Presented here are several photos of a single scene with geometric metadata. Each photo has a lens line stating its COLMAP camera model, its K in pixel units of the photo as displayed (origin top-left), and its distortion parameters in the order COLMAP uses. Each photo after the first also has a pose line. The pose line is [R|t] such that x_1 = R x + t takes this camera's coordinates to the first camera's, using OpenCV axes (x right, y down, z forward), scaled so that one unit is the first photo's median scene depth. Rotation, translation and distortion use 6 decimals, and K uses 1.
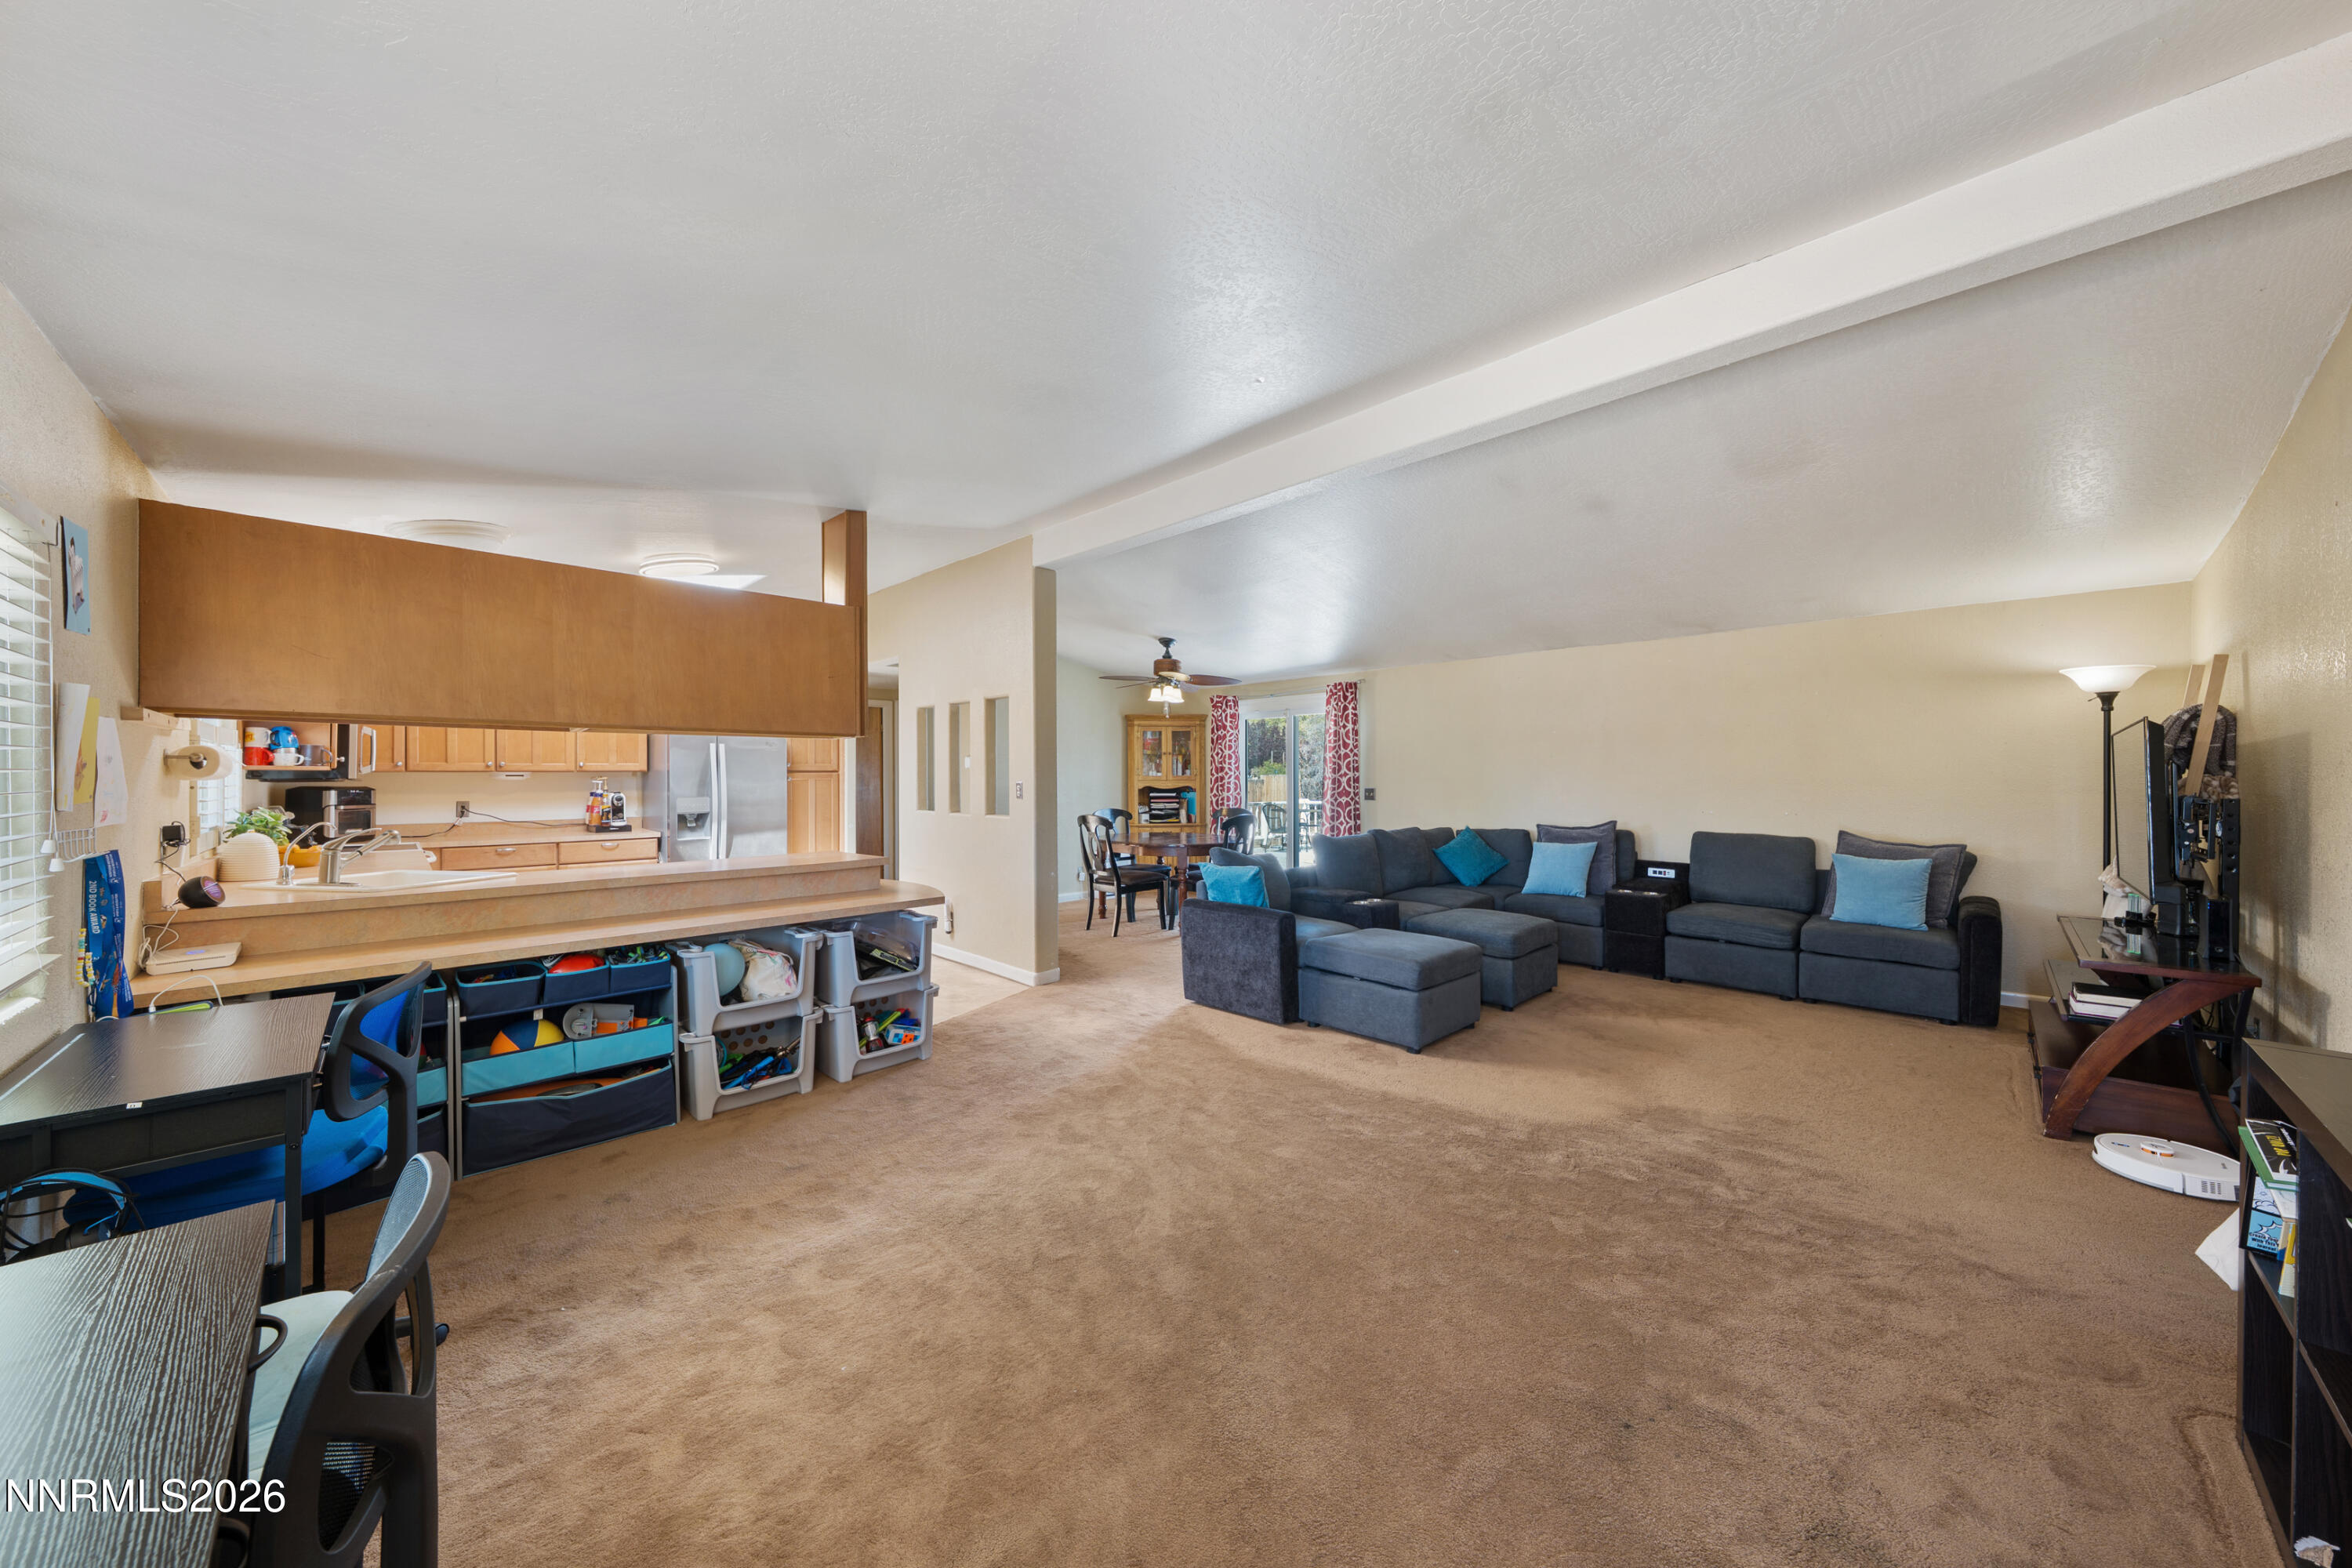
lens RADIAL K [[801.6, 0, 1165.5], [0, 801.6, 780.2], [0, 0, 1]] dist [-0.000759, -0.000314]
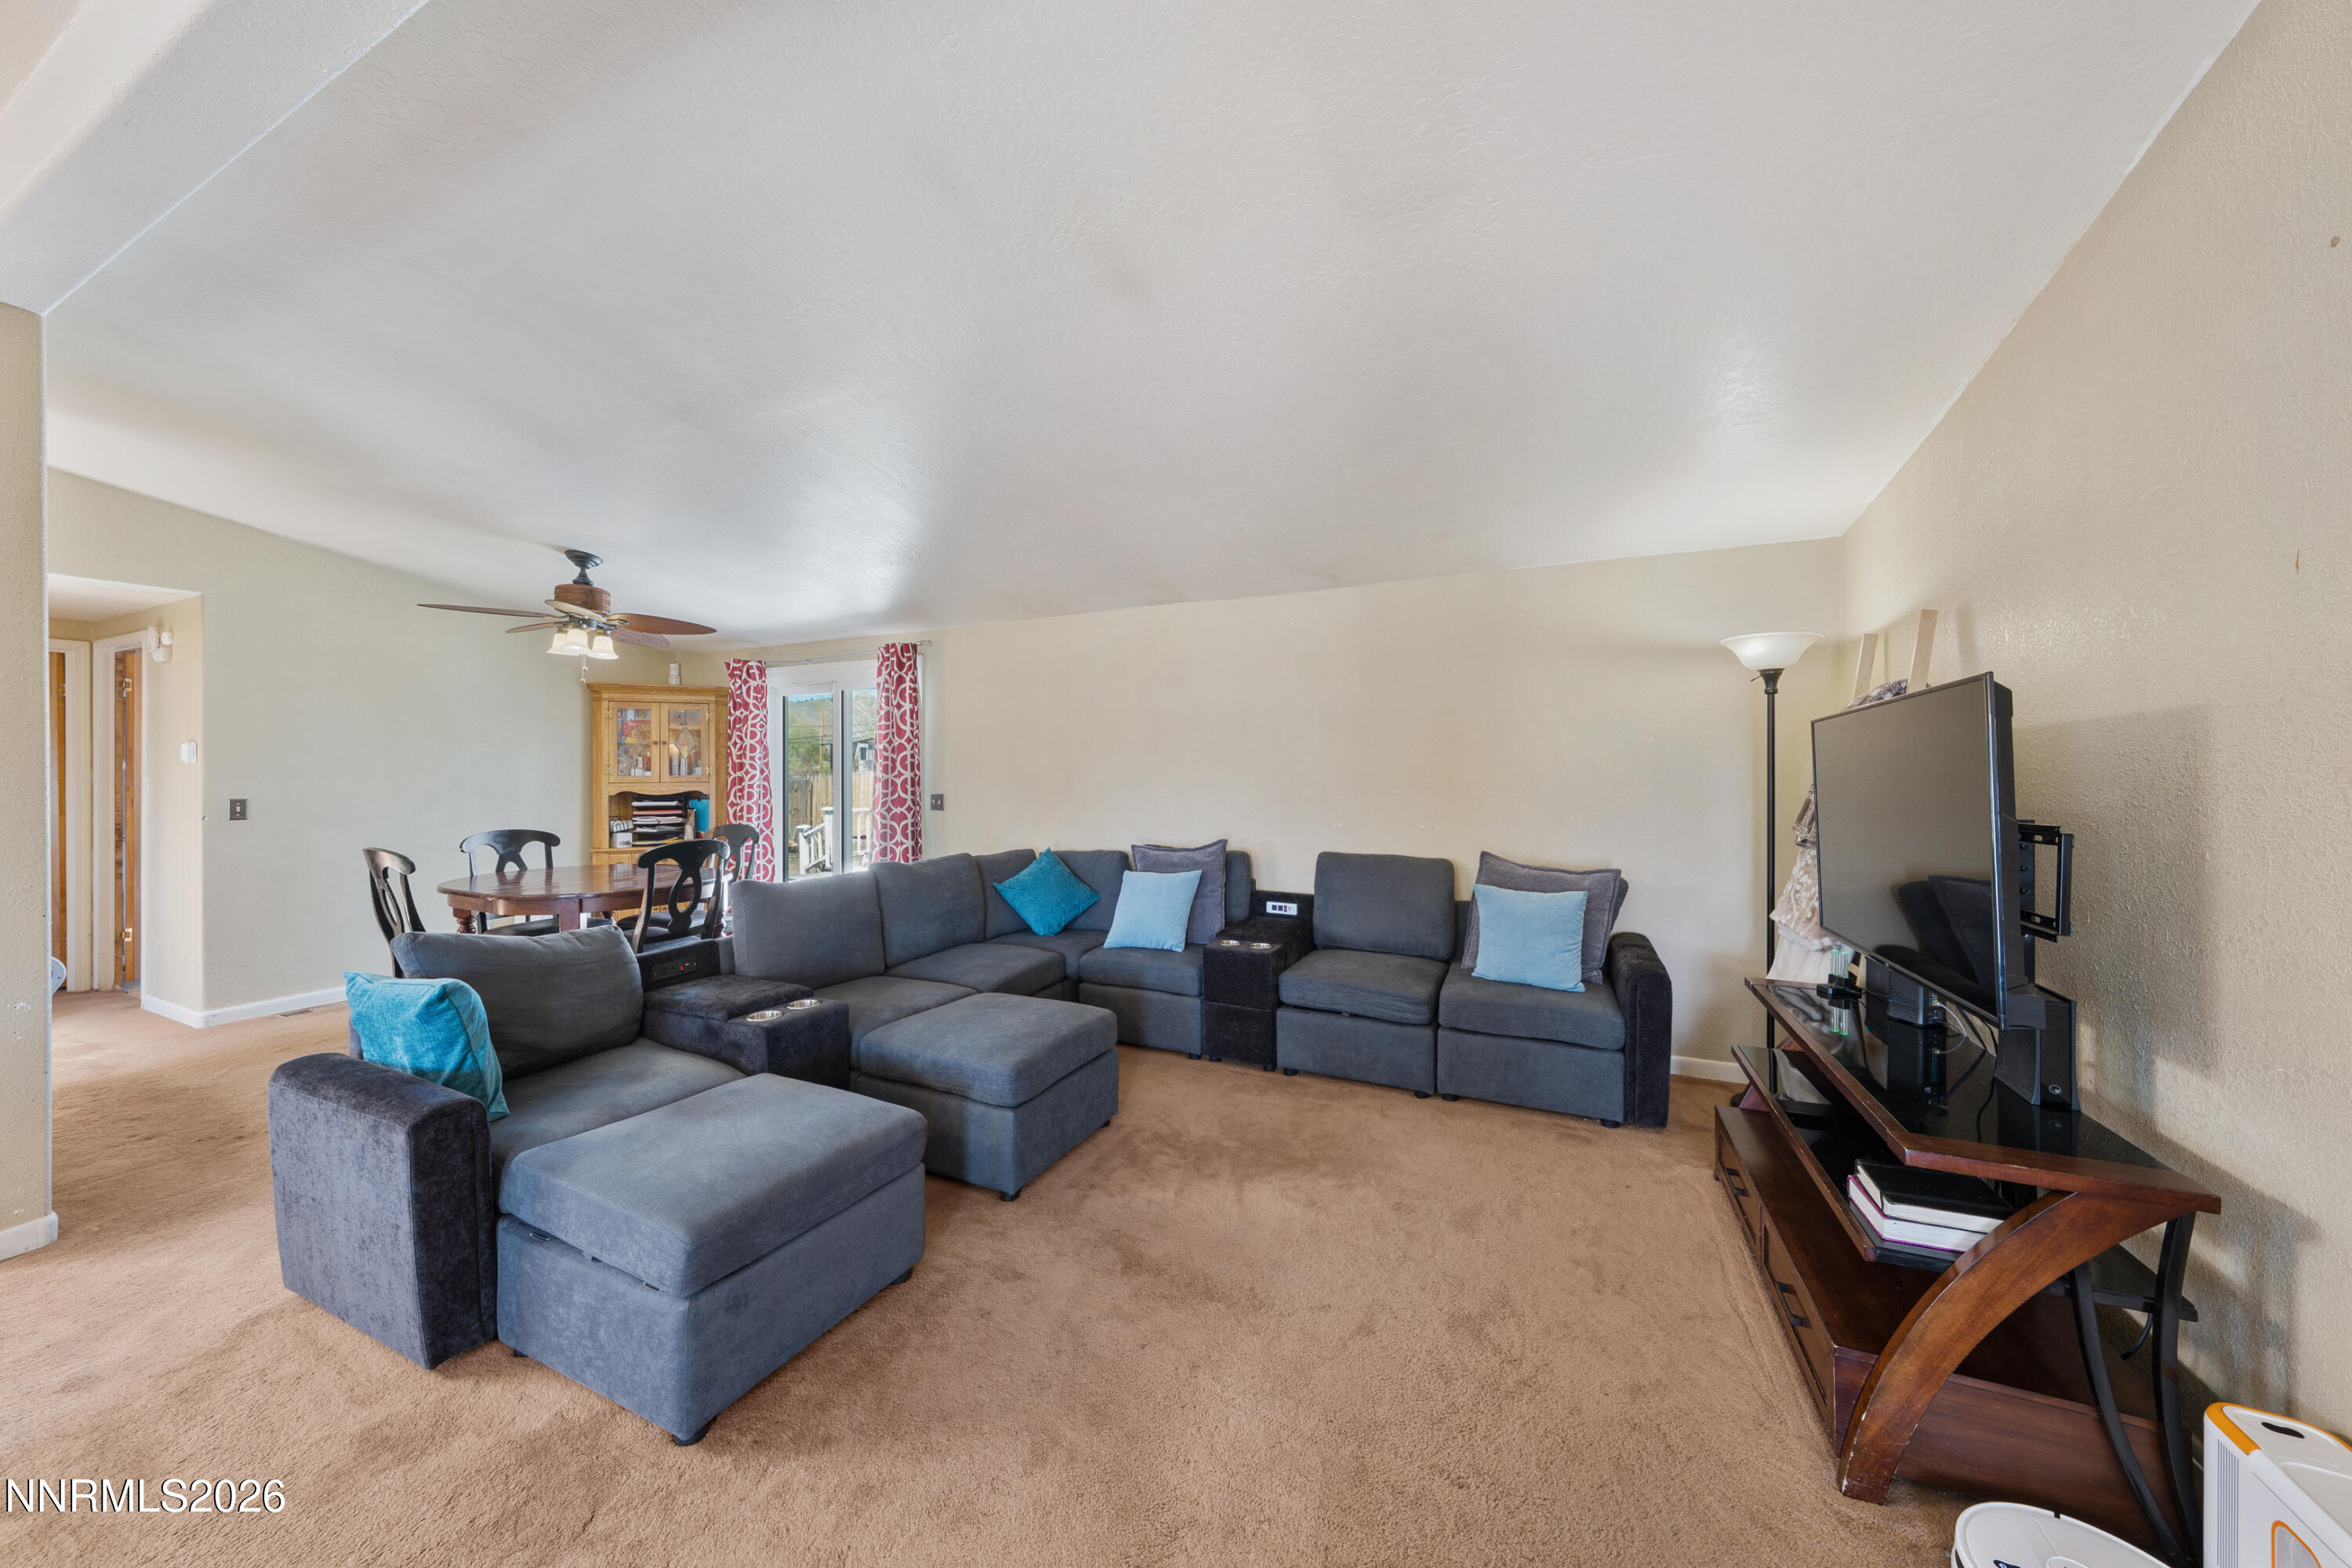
lens RADIAL K [[801.6, 0, 1162.1], [0, 801.6, 773.6], [0, 0, 1]] dist [-0.000759, -0.000314]
pose [[0.941544, 0.000005, 0.336889, 0.270199], [0.001734, 0.999987, -0.004860, -0.005371], [-0.336885, 0.005160, 0.941532, 0.346128]]
